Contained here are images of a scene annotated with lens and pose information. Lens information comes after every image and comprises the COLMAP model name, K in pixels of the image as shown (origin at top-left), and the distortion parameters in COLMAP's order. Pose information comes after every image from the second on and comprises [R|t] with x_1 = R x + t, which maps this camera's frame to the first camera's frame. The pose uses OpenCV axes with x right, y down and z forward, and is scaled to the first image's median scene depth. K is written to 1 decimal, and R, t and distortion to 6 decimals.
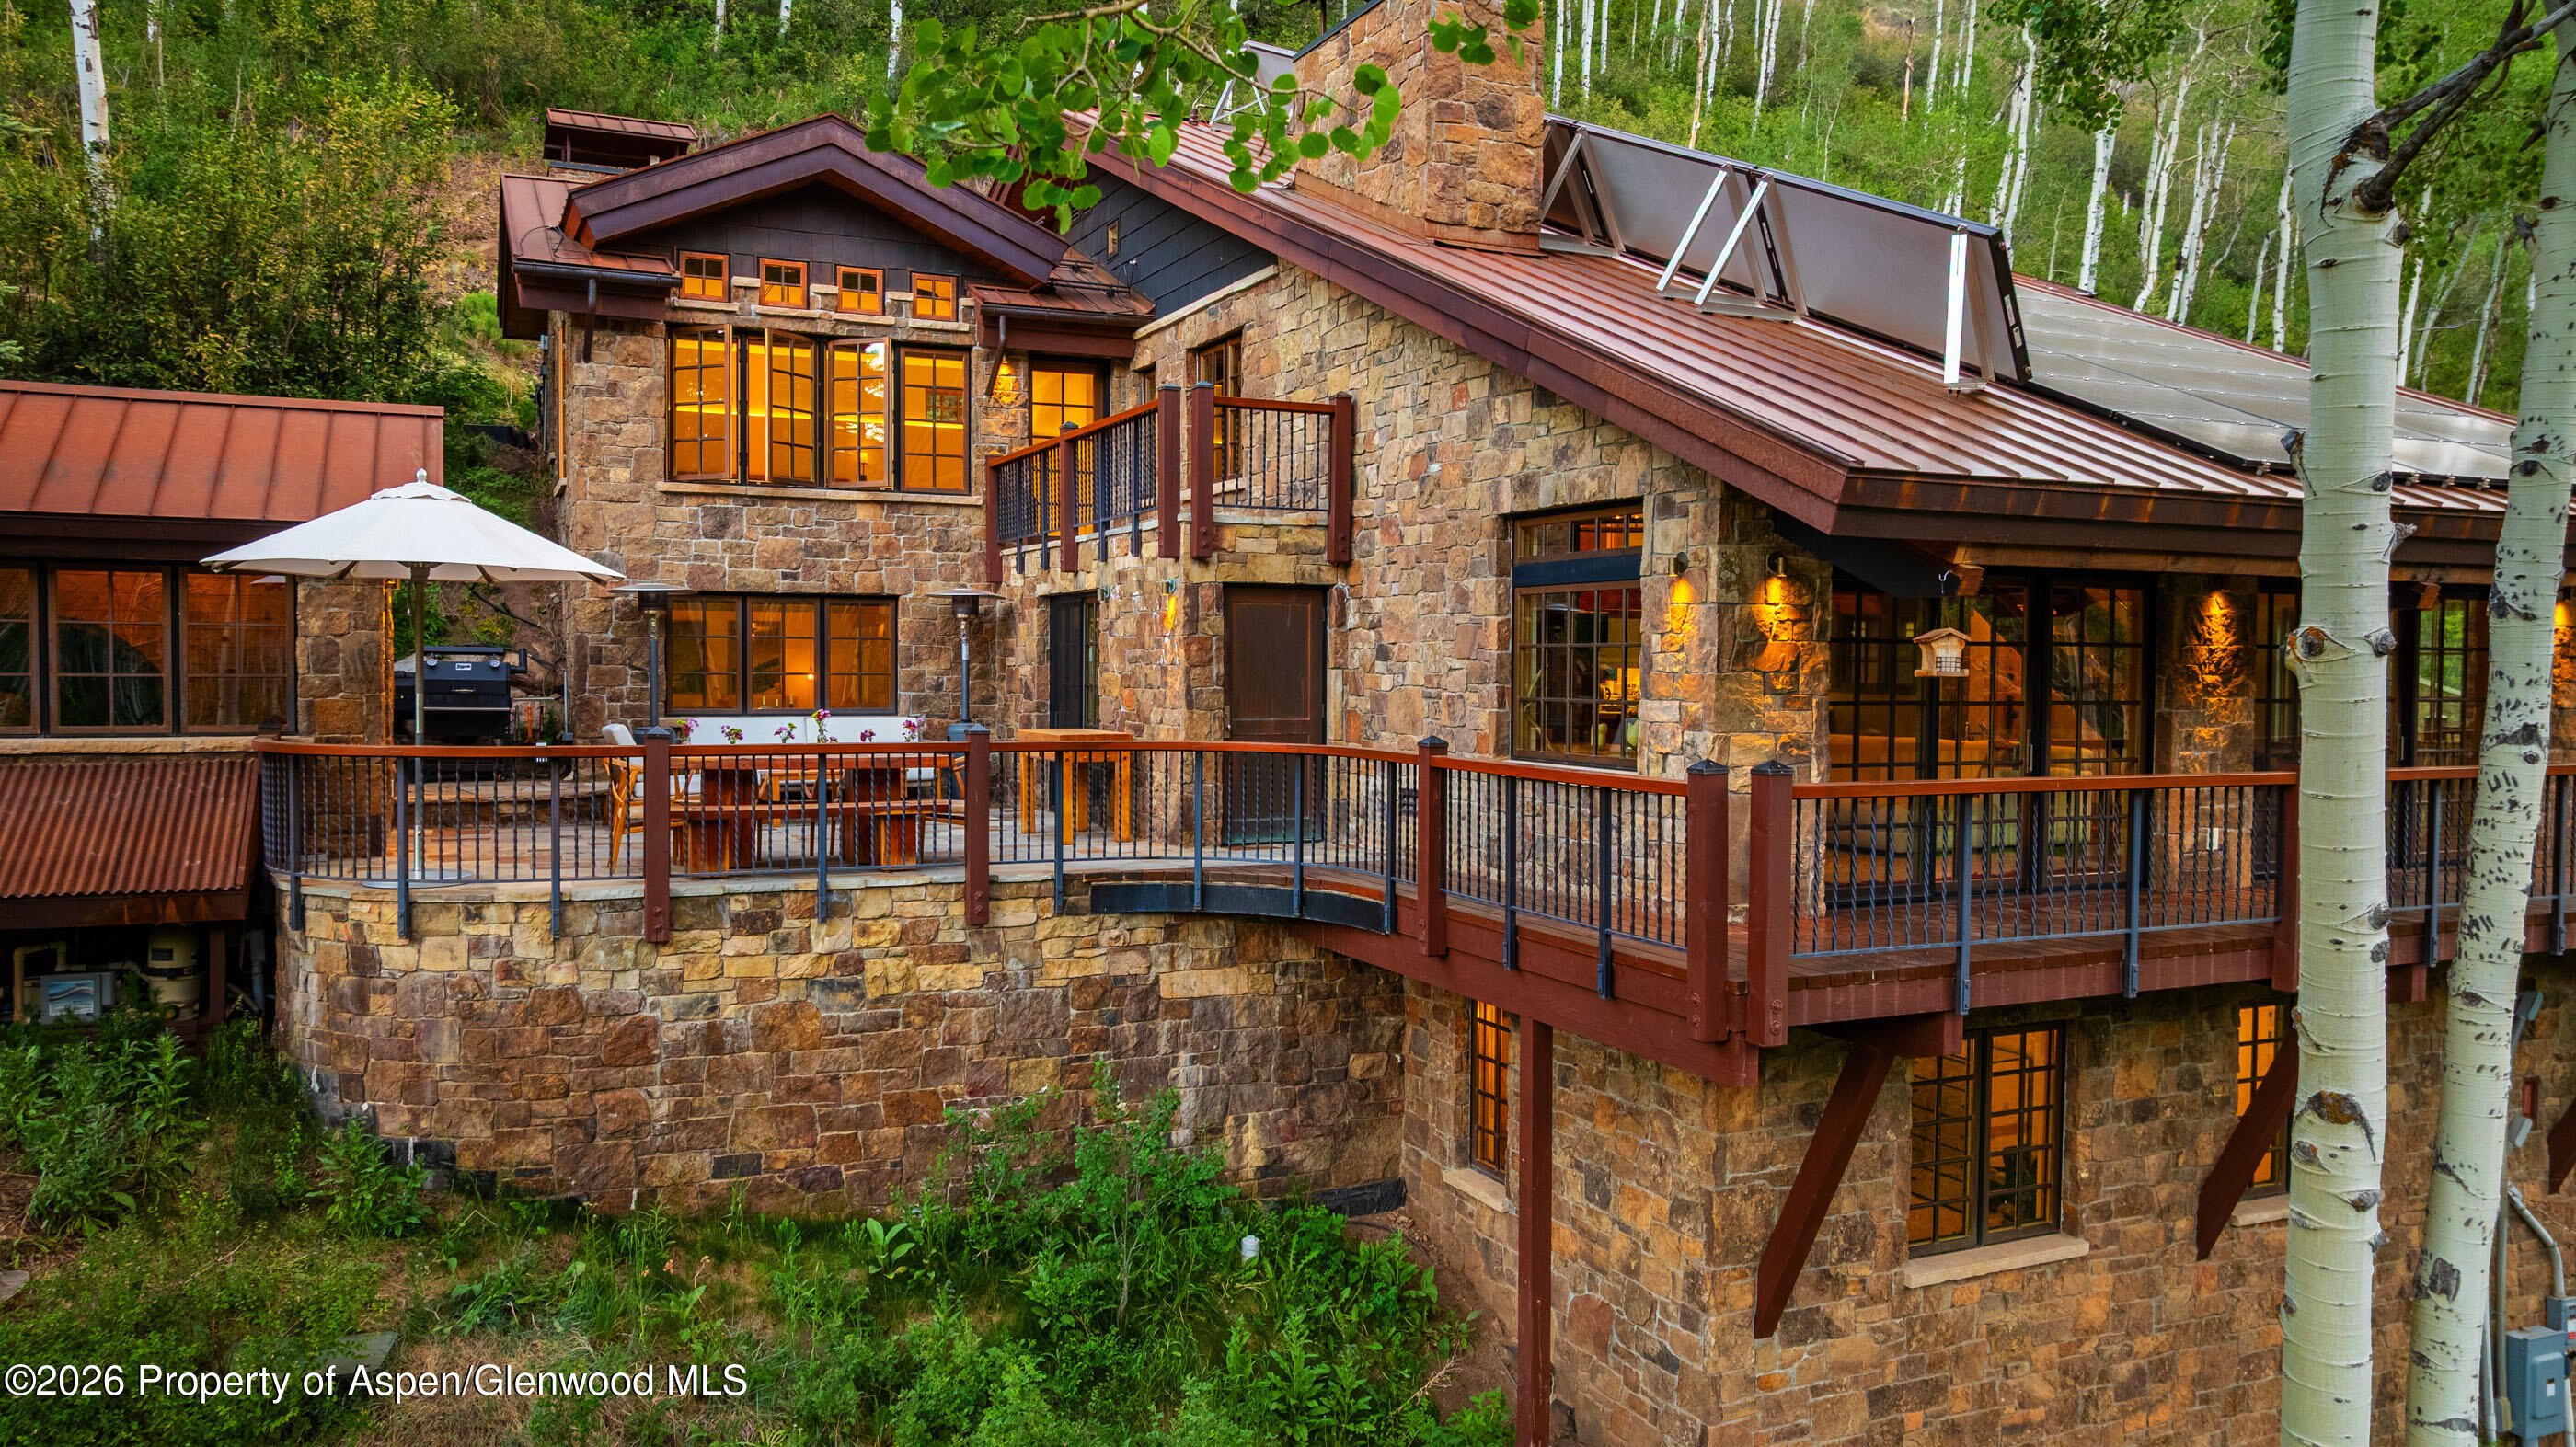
lens RADIAL K [[1821.2, 0, 1274.2], [0, 1821.2, 723.8], [0, 0, 1]] dist [-0.006545, -0.035131]
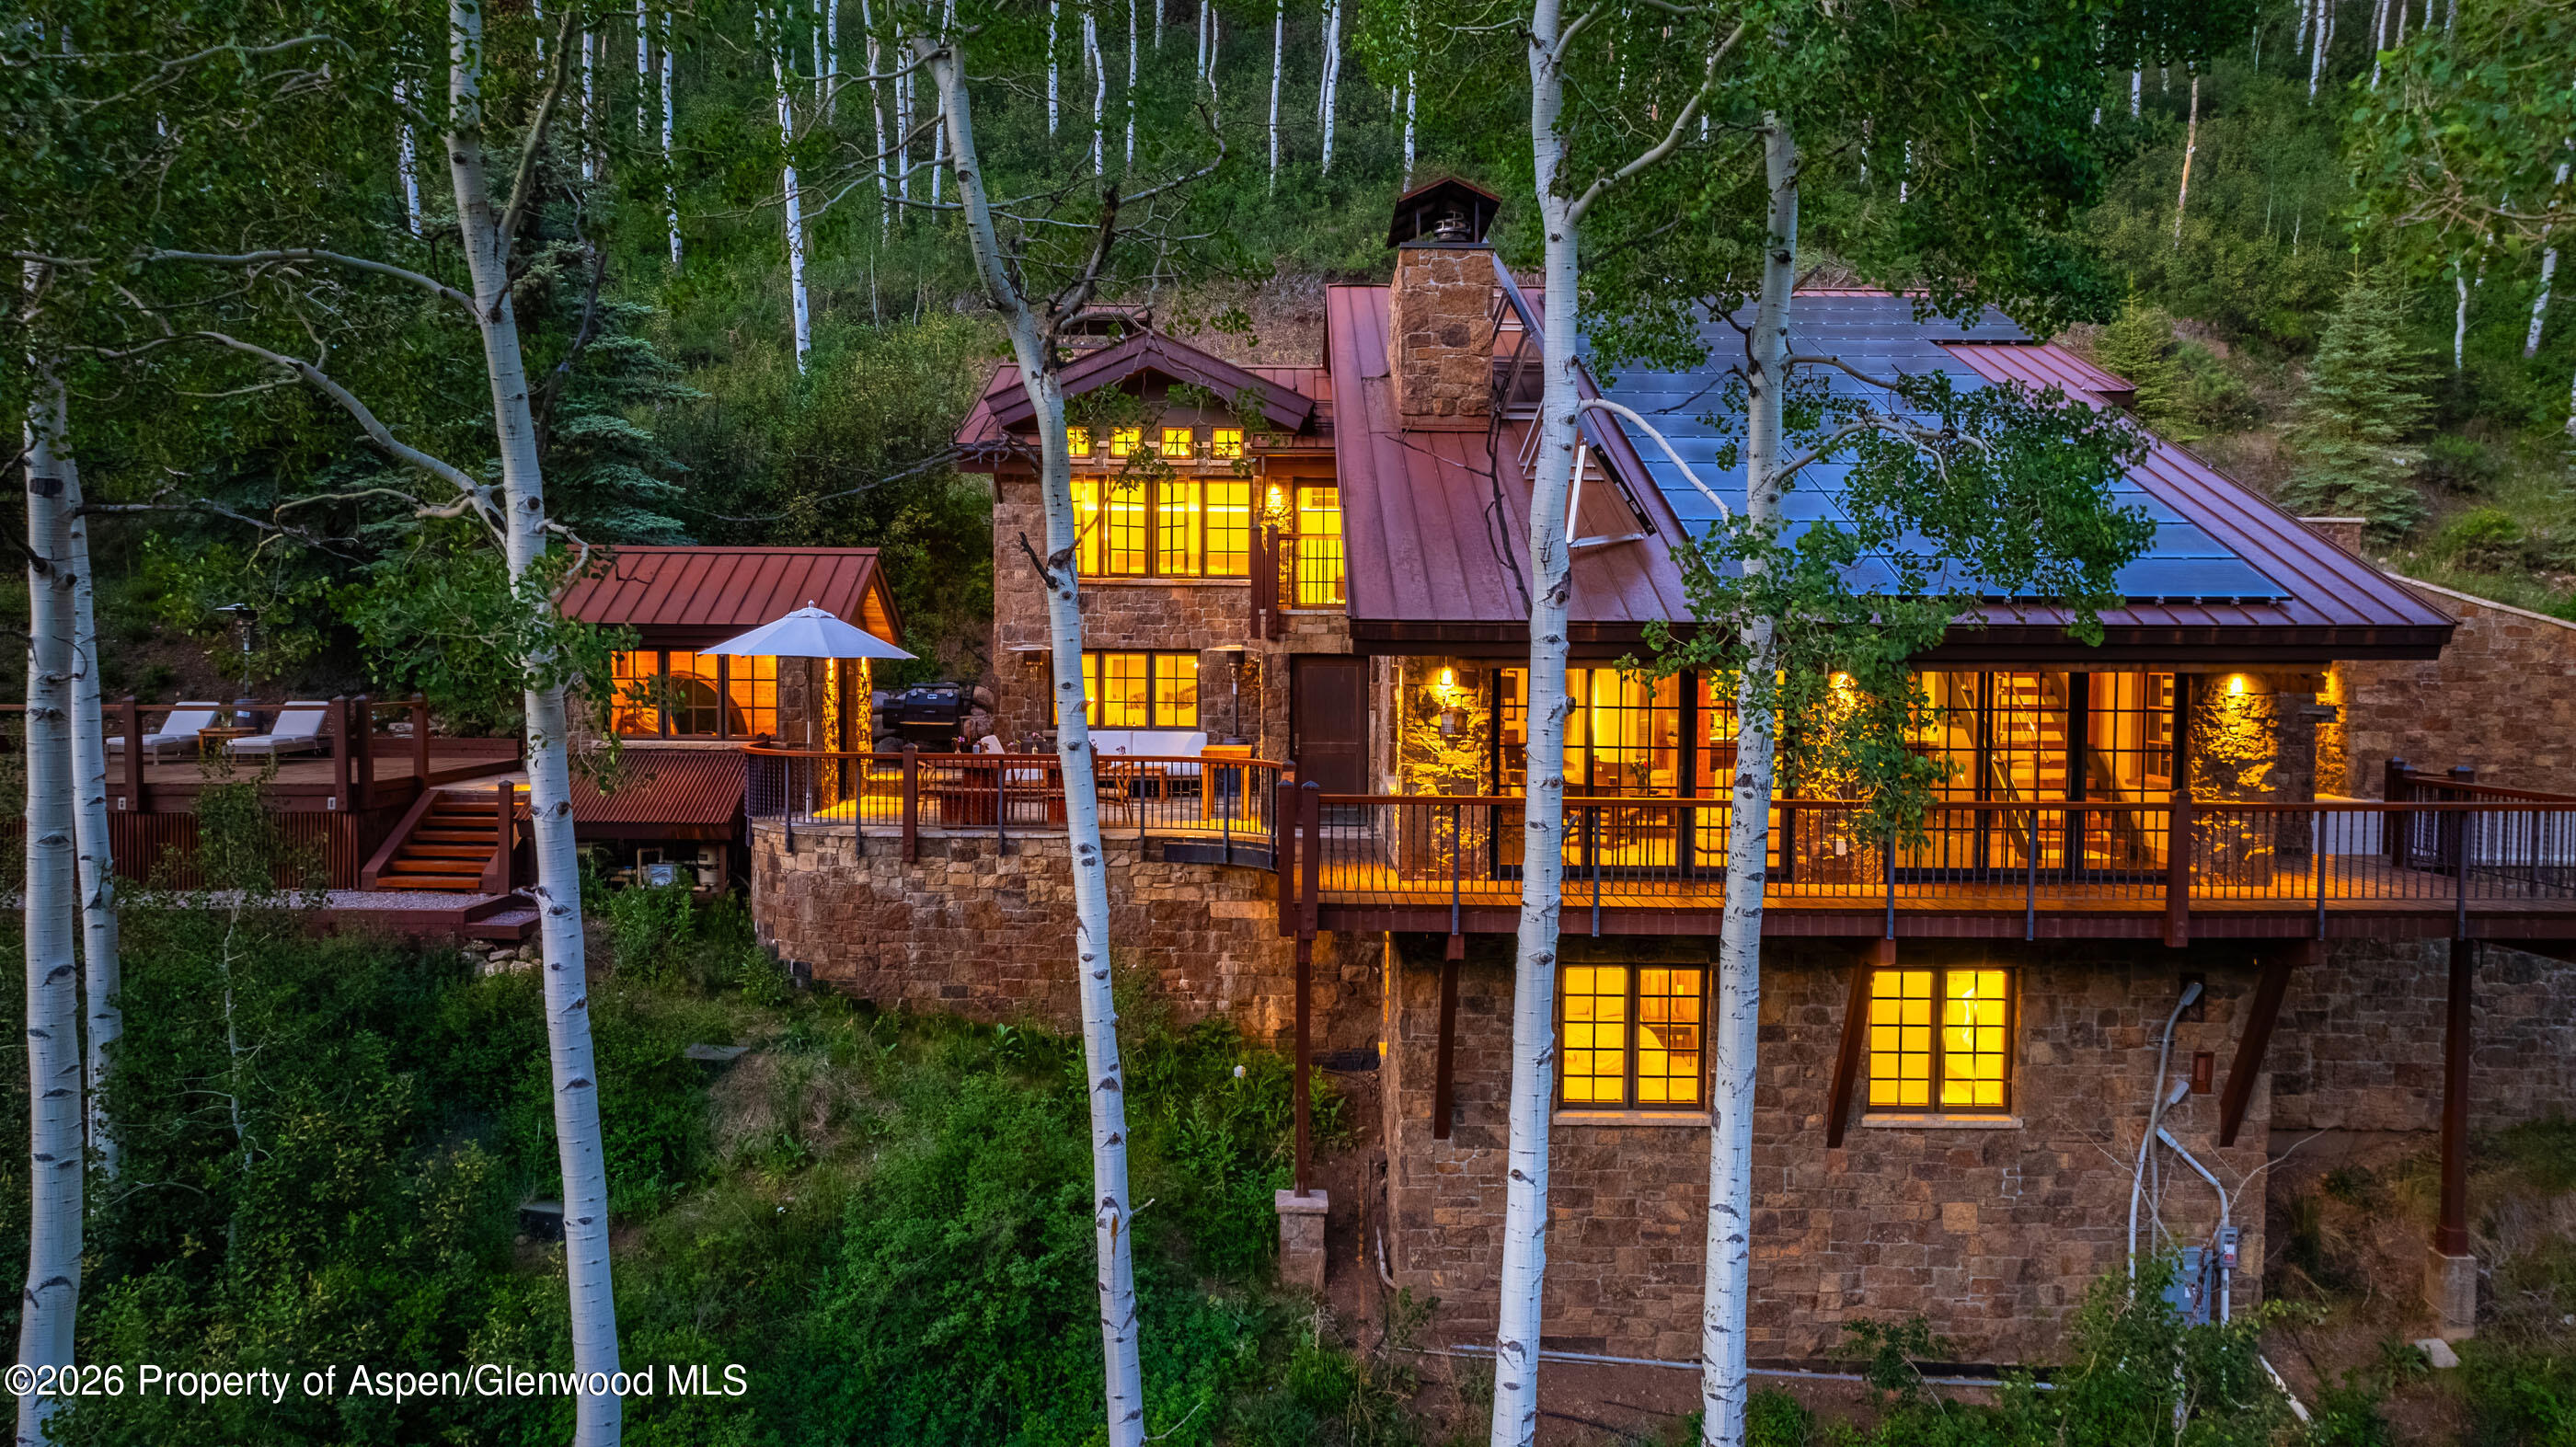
lens RADIAL K [[1821.2, 0, 1274.2], [0, 1821.2, 723.8], [0, 0, 1]] dist [-0.006545, -0.035131]
pose [[0.906656, 0.018658, -0.421459, 0.680069], [-0.016330, 0.999825, 0.009133, -0.036108], [0.421556, -0.001398, 0.906802, -0.442294]]
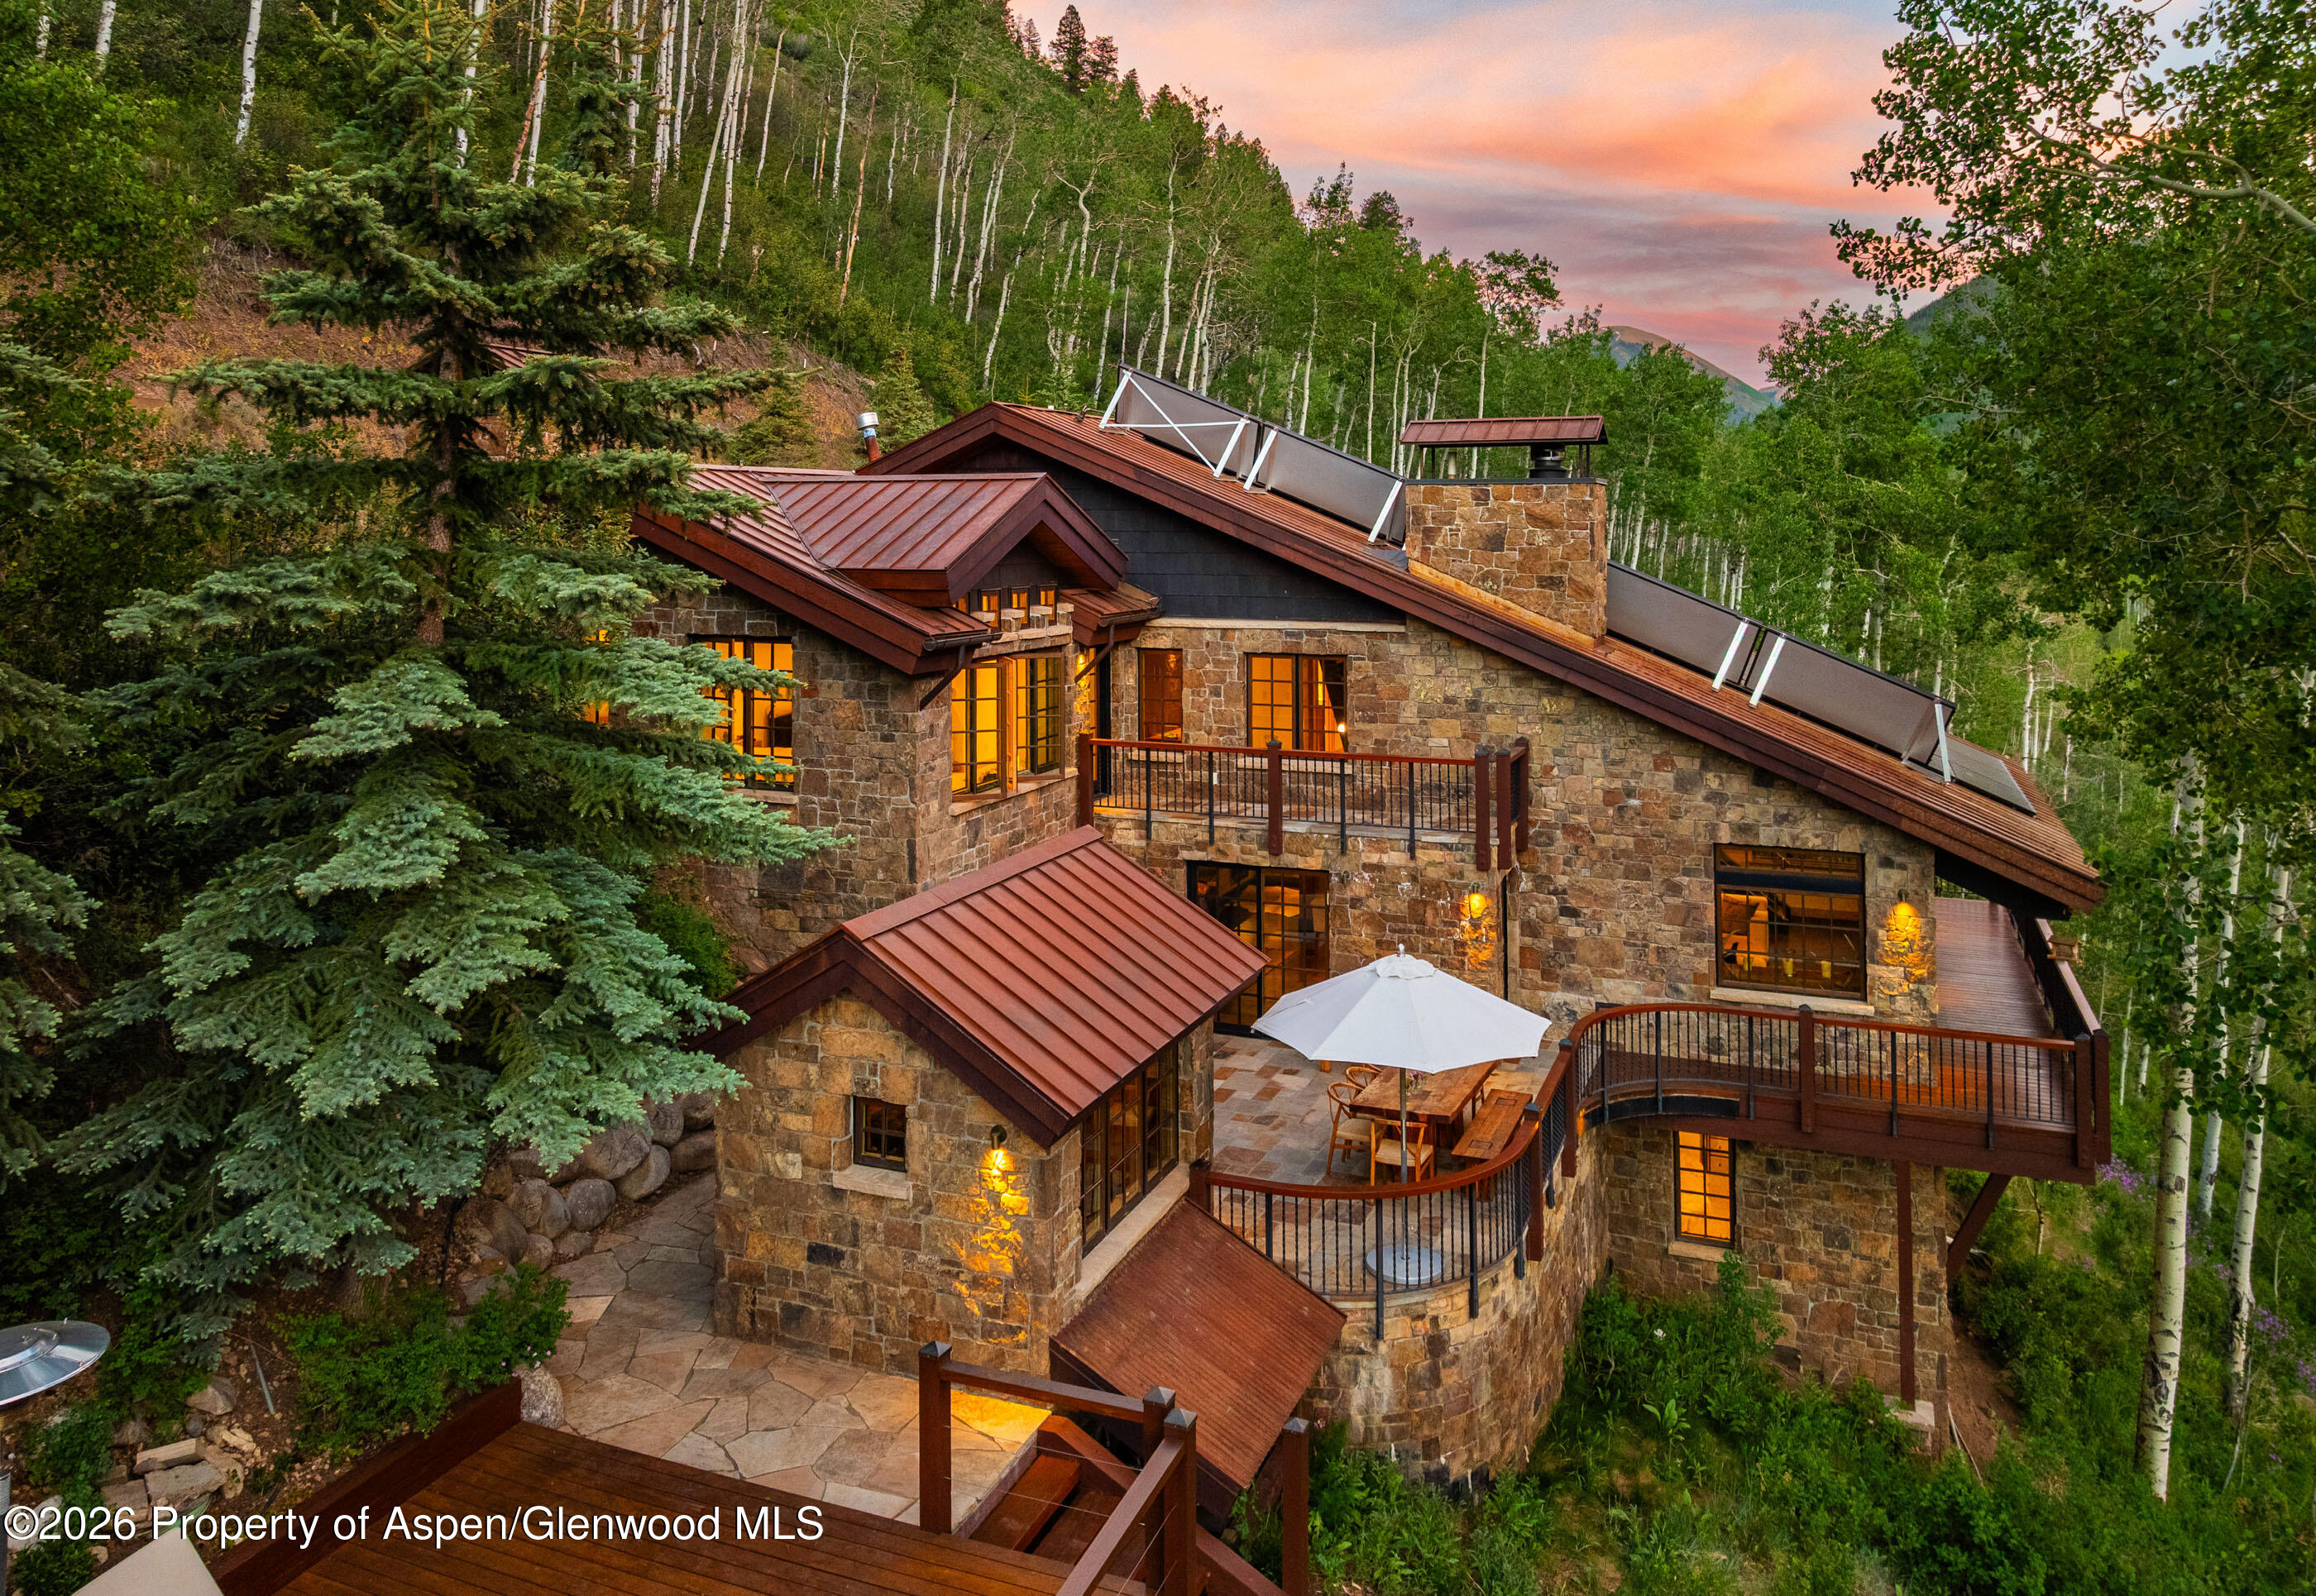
lens RADIAL K [[1702.4, 0, 1175.6], [0, 1702.4, 368.9], [0, 0, 1]] dist [-0.002825, -0.014814]
pose [[0.714703, 0.053487, 0.697380, -1.366922], [0.024436, 0.994553, -0.101322, -0.404480], [-0.699001, 0.089457, 0.709503, 0.173795]]
